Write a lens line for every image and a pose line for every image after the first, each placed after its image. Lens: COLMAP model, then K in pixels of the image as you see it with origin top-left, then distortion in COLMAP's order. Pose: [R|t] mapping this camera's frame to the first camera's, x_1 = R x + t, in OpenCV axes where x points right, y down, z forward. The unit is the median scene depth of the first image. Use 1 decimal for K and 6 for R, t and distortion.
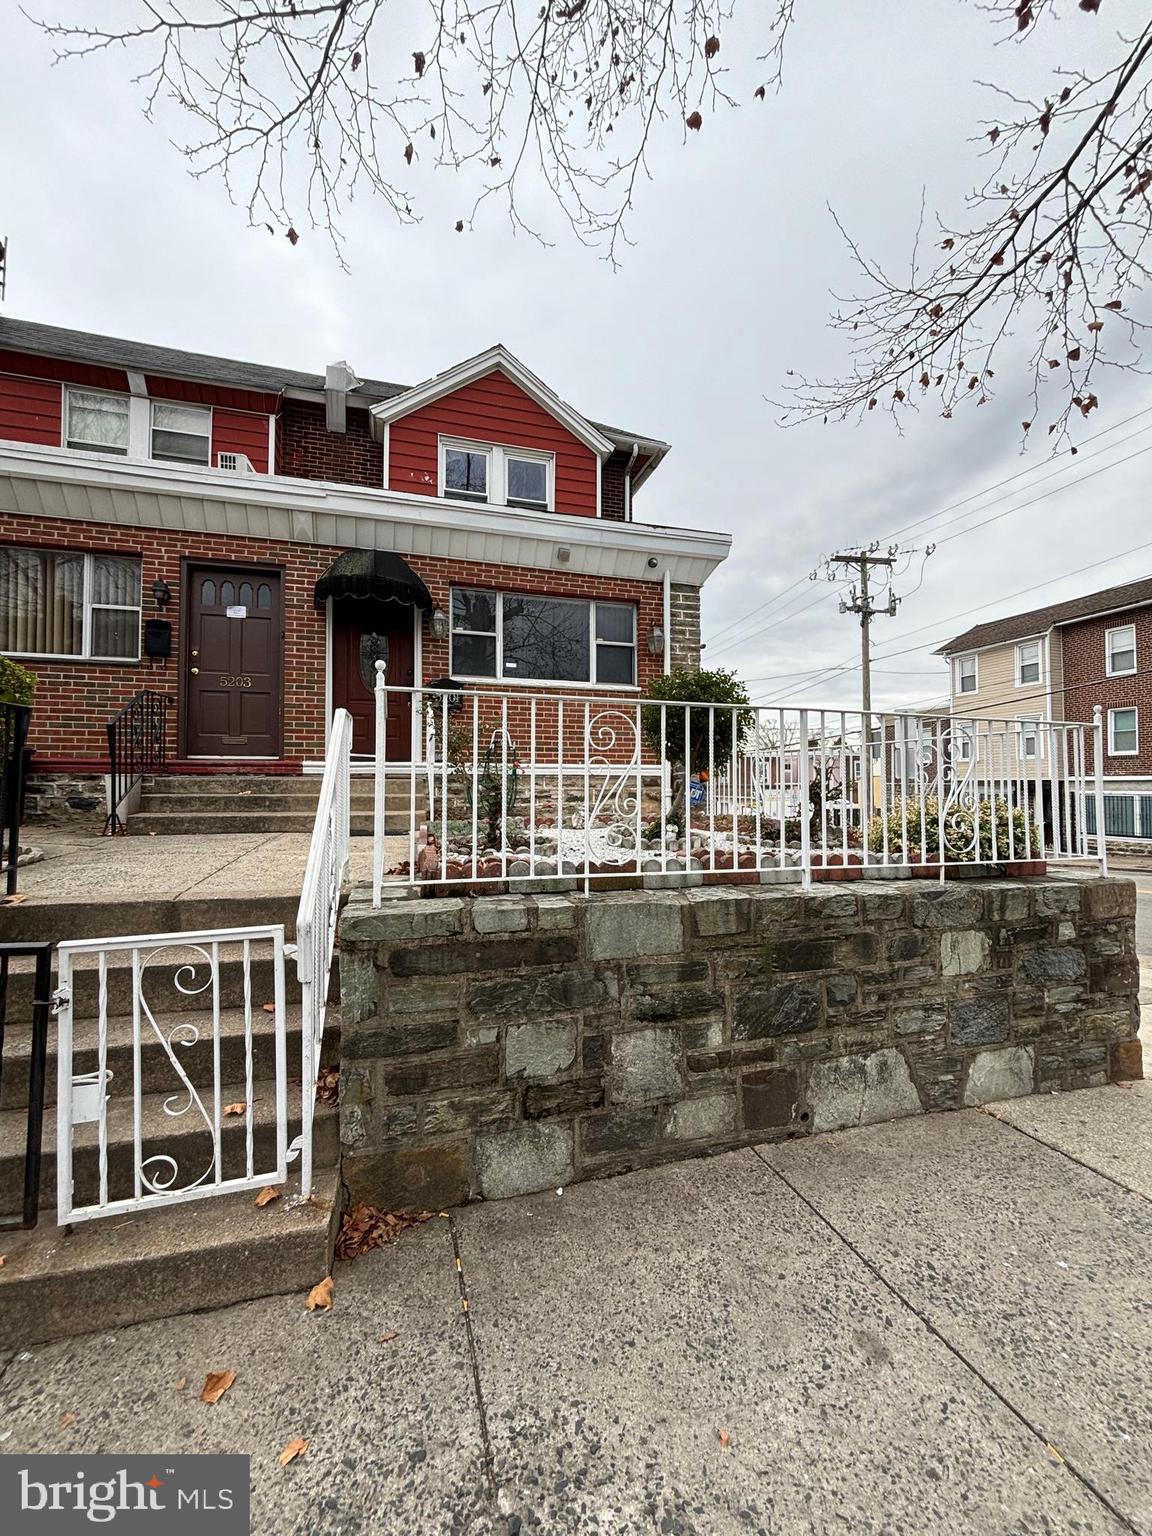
lens RADIAL K [[615.8, 0, 582.4], [0, 615.8, 768.8], [0, 0, 1]] dist [0.001332, -0.000446]
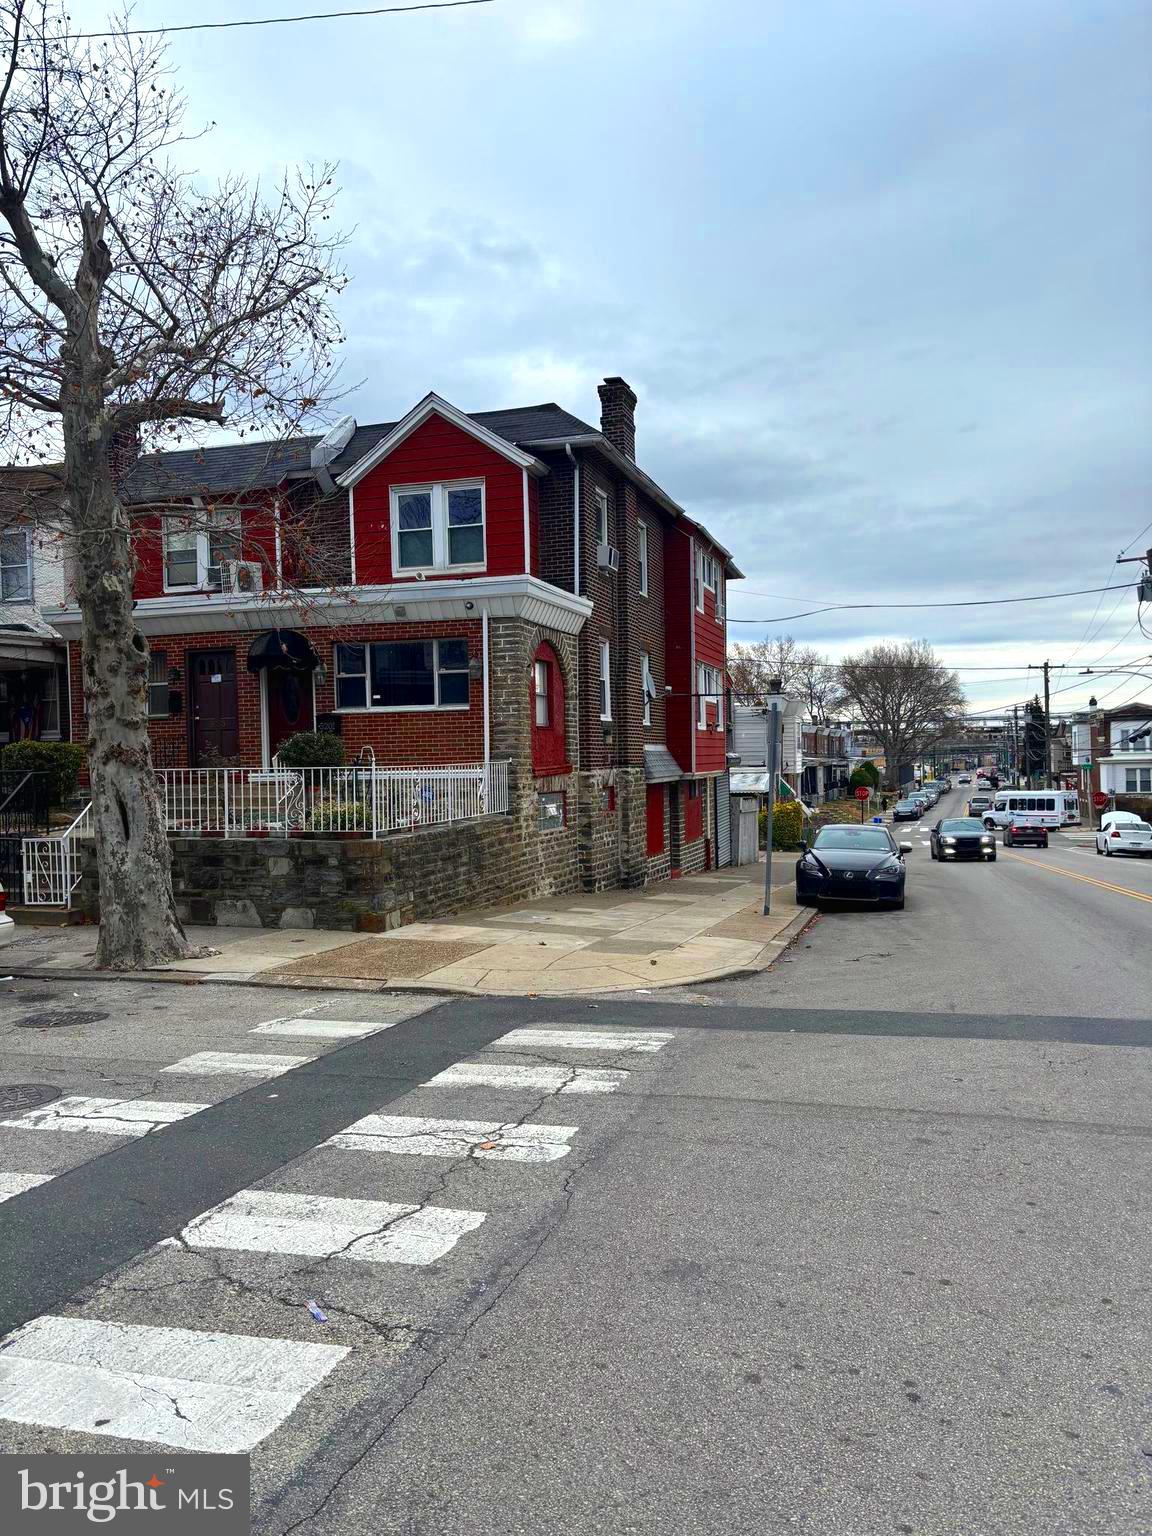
lens RADIAL K [[1154.6, 0, 573.0], [0, 1154.6, 772.5], [0, 0, 1]] dist [0.029974, -0.004857]
pose [[0.832616, -0.013554, -0.553684, 3.985966], [0.036616, 0.998860, 0.030611, -0.166224], [0.552638, -0.045761, 0.832164, -2.087708]]
